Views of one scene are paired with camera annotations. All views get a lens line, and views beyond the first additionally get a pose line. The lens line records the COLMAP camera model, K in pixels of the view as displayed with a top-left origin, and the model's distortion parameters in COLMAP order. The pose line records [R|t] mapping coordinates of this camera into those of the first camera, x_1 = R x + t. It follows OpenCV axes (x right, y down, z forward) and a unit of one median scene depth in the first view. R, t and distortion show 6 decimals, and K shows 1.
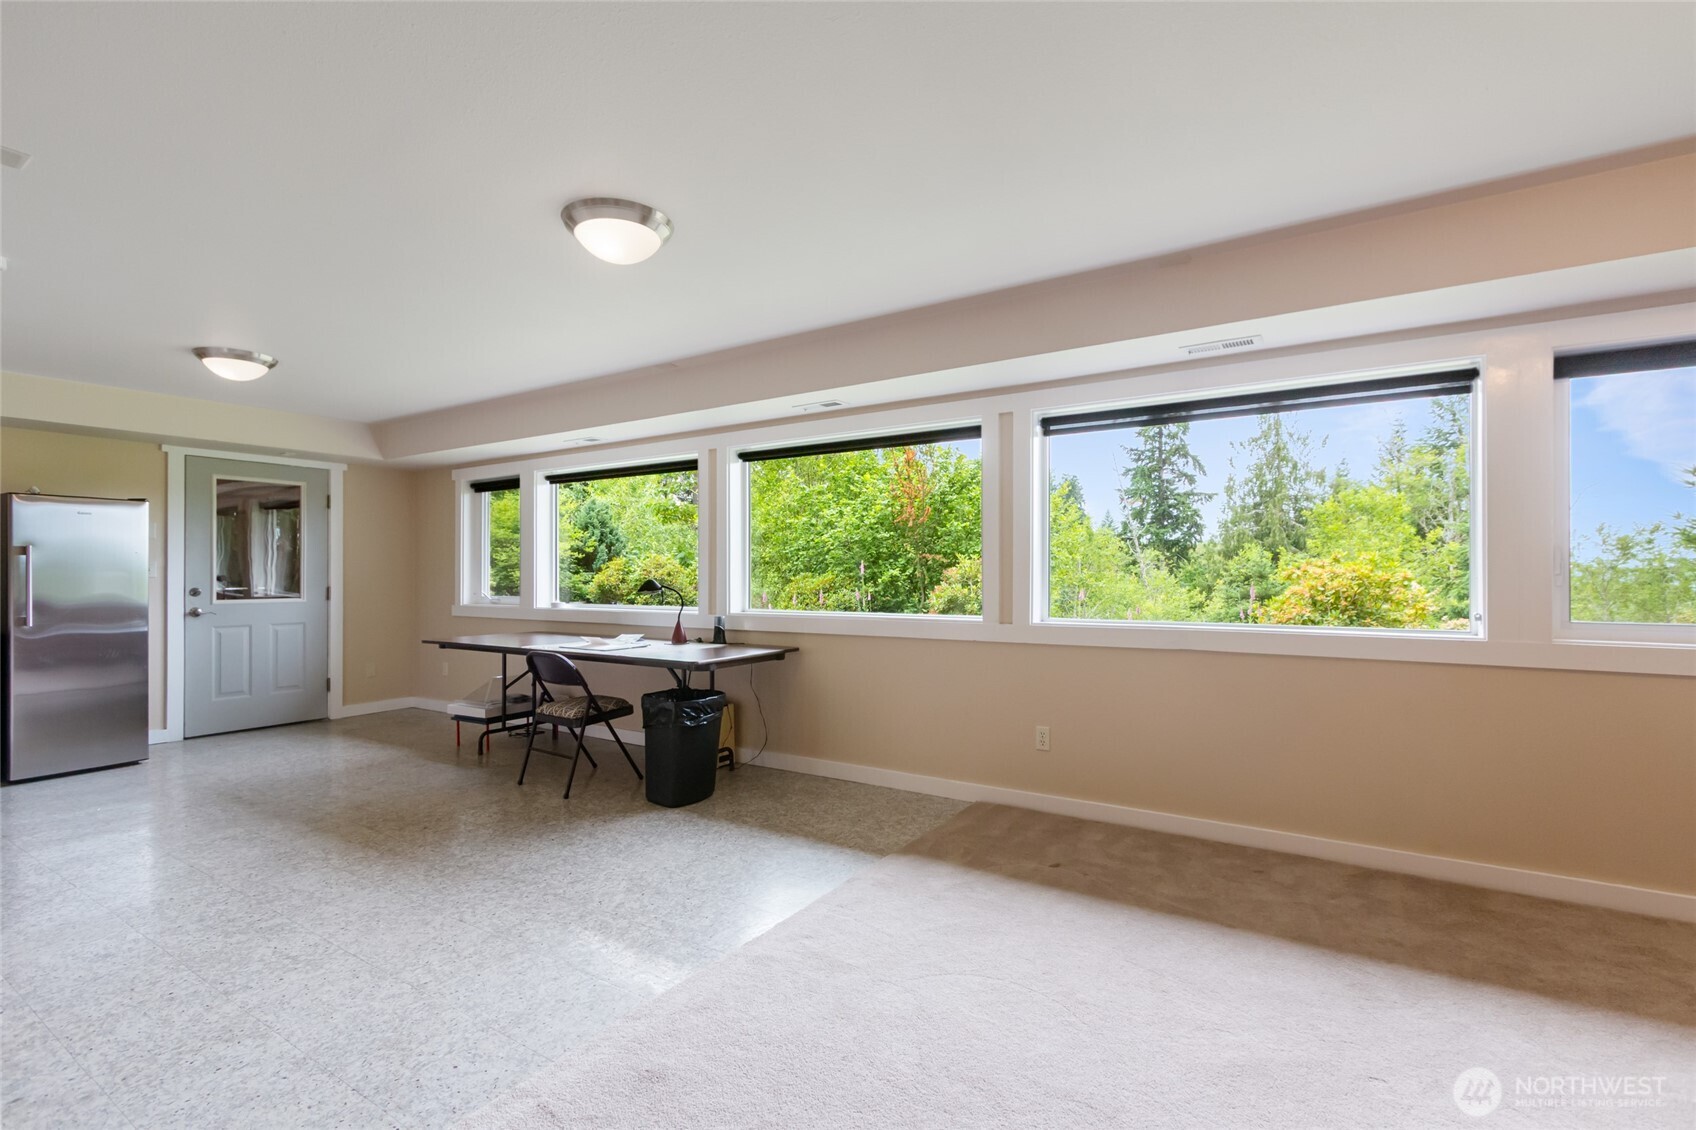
lens RADIAL K [[765.5, 0, 848.0], [0, 765.5, 565.0], [0, 0, 1]] dist [0.003482, 0.000624]
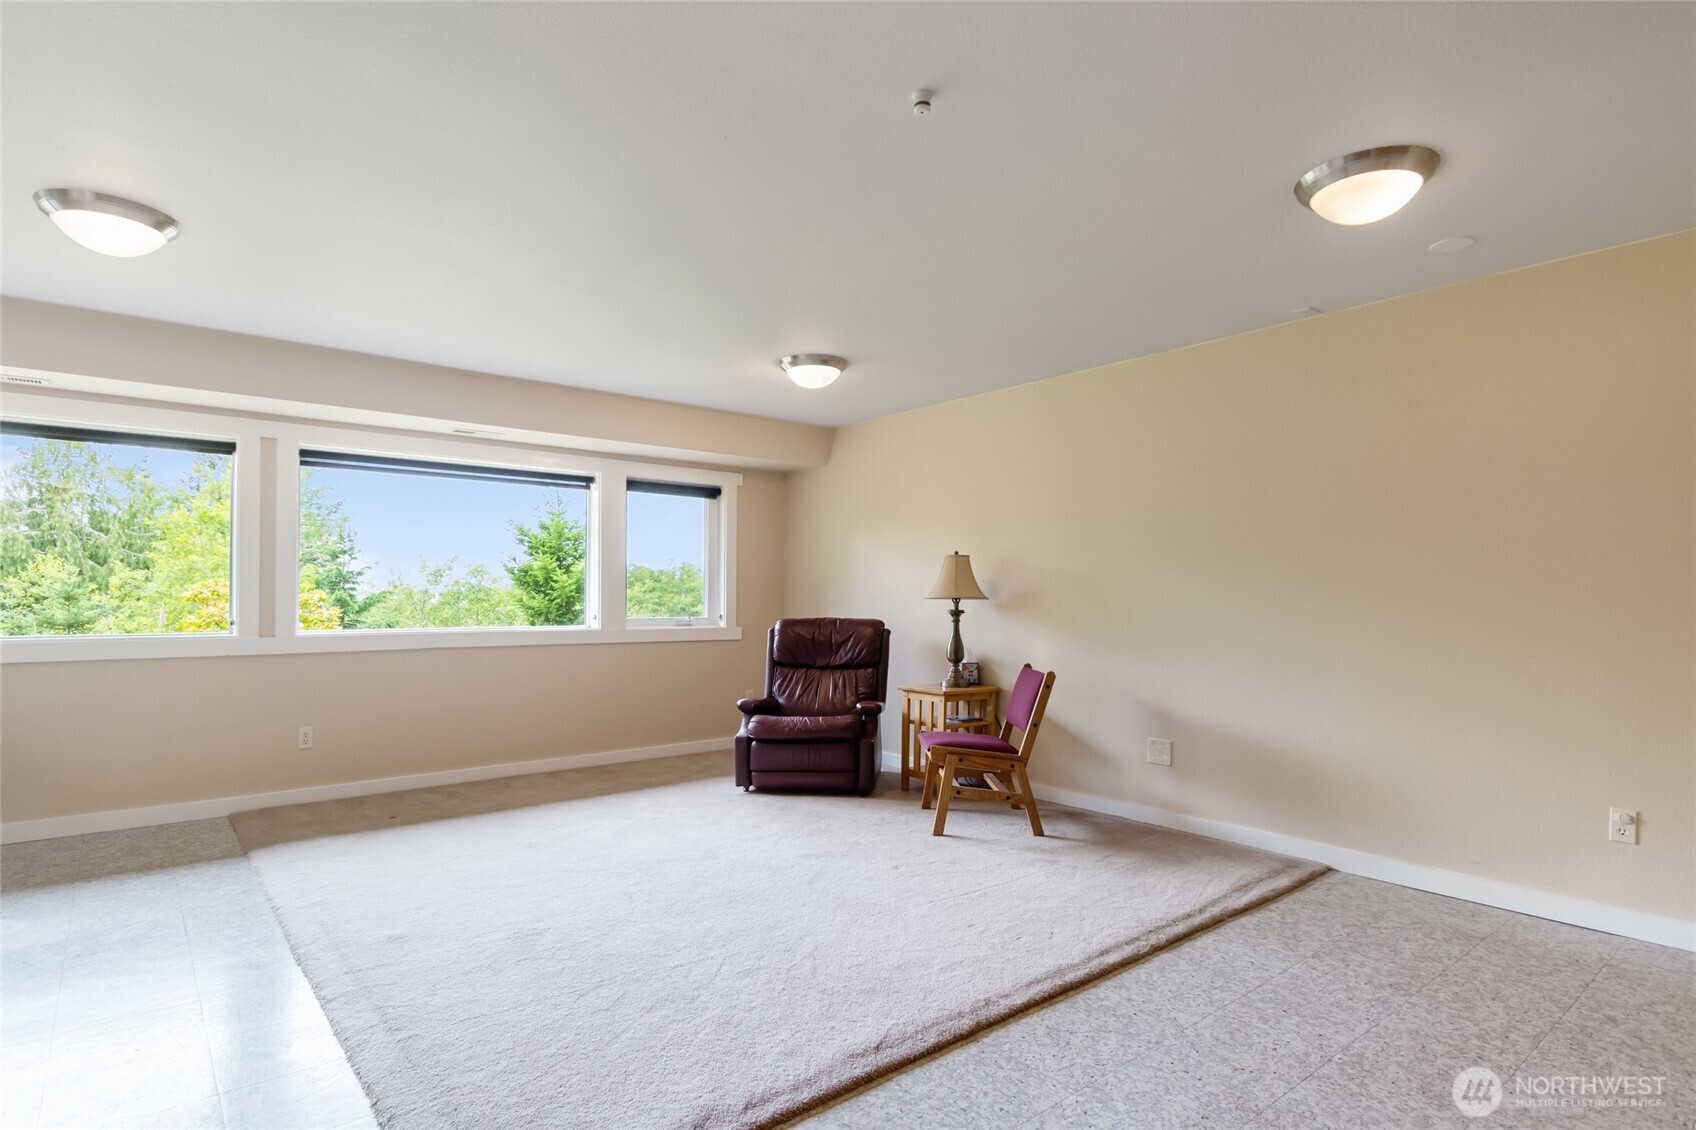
lens RADIAL K [[881.8, 0, 841.1], [0, 881.8, 587.8], [0, 0, 1]] dist [0.004797, 0.001271]
pose [[0.305628, 0.014275, 0.952044, -0.698259], [-0.016110, 0.999822, -0.009820, 0.007492], [-0.952015, -0.012336, 0.305803, -0.124503]]
